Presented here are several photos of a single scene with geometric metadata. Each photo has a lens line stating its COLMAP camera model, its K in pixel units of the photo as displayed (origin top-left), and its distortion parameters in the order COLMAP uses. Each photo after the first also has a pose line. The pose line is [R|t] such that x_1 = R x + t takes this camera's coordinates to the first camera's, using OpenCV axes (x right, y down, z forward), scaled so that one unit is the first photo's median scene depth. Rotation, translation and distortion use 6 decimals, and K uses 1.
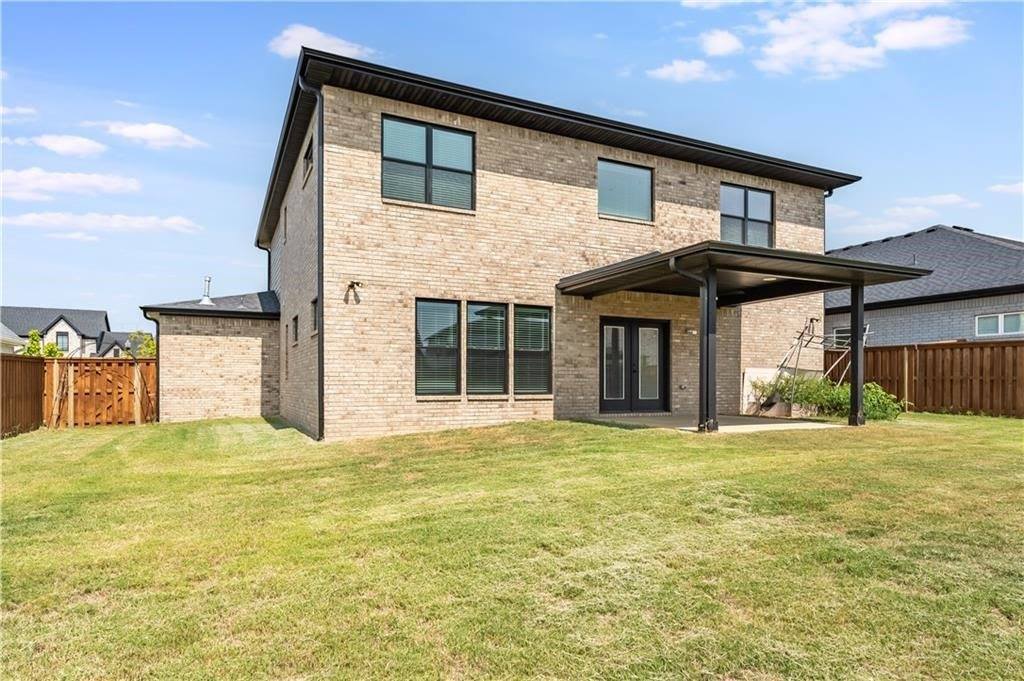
lens RADIAL K [[580.1, 0, 492.6], [0, 580.1, 383.7], [0, 0, 1]] dist [-0.004496, -0.001830]
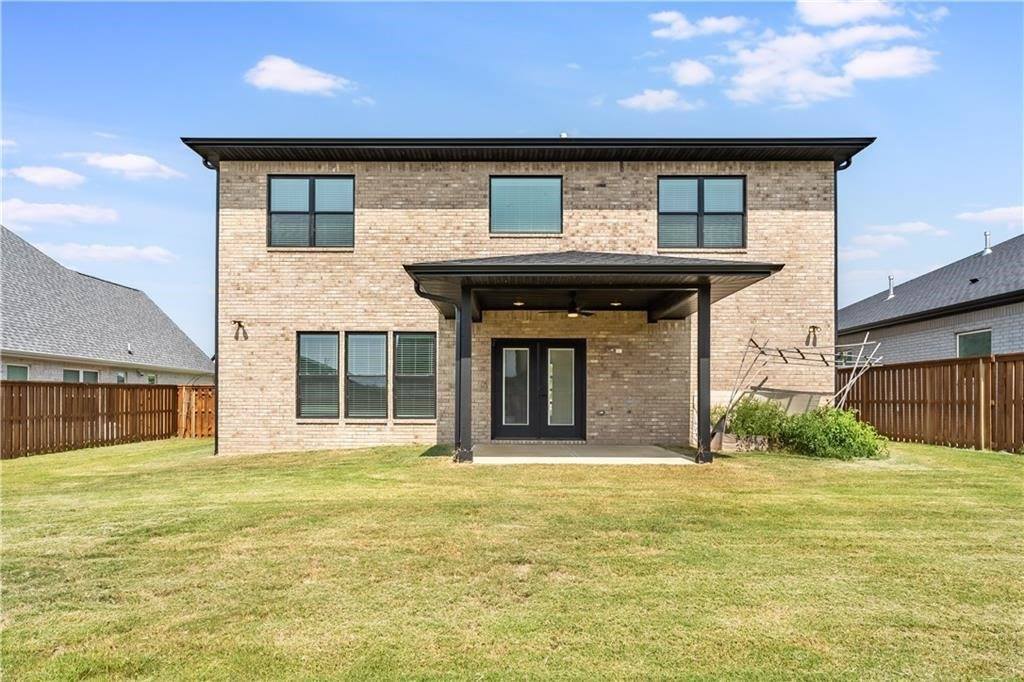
lens RADIAL K [[595.4, 0, 498.8], [0, 595.4, 392.1], [0, 0, 1]] dist [-0.012284, -0.000565]
pose [[0.903426, -0.004217, -0.428723, 0.655350], [-0.002586, 0.999880, -0.015285, -0.013064], [0.428736, 0.014918, 0.903306, 0.117537]]
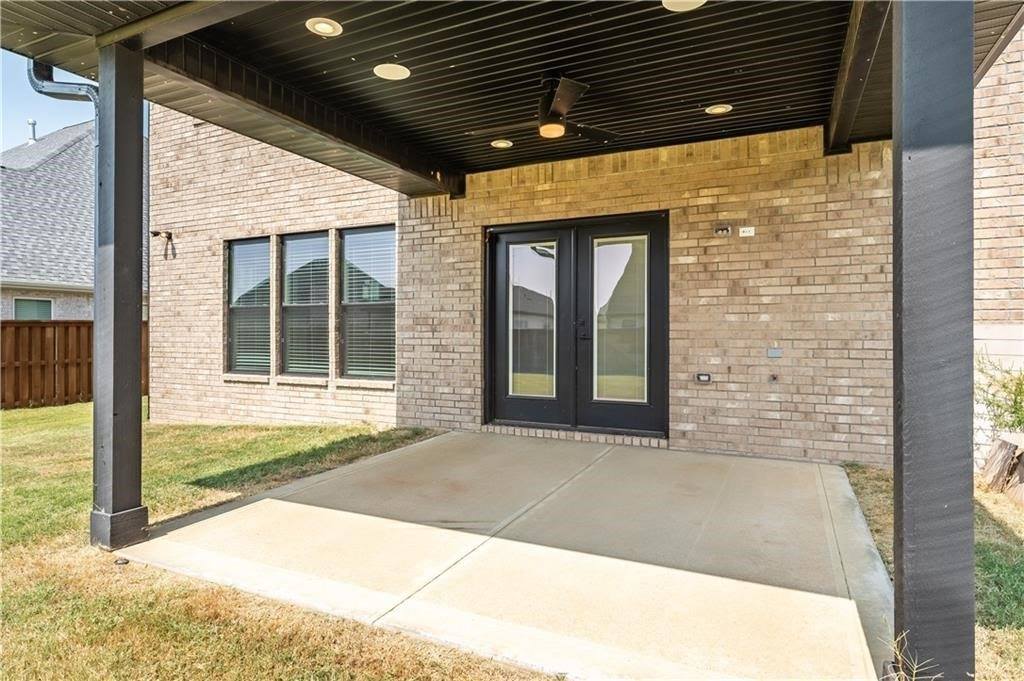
lens RADIAL K [[580.1, 0, 516.1], [0, 580.1, 335.4], [0, 0, 1]] dist [-0.004496, -0.001830]
pose [[0.639492, -0.003687, -0.768789, 0.616703], [-0.004127, 0.999958, -0.008228, -0.021454], [0.768787, 0.008435, 0.639450, 0.746450]]
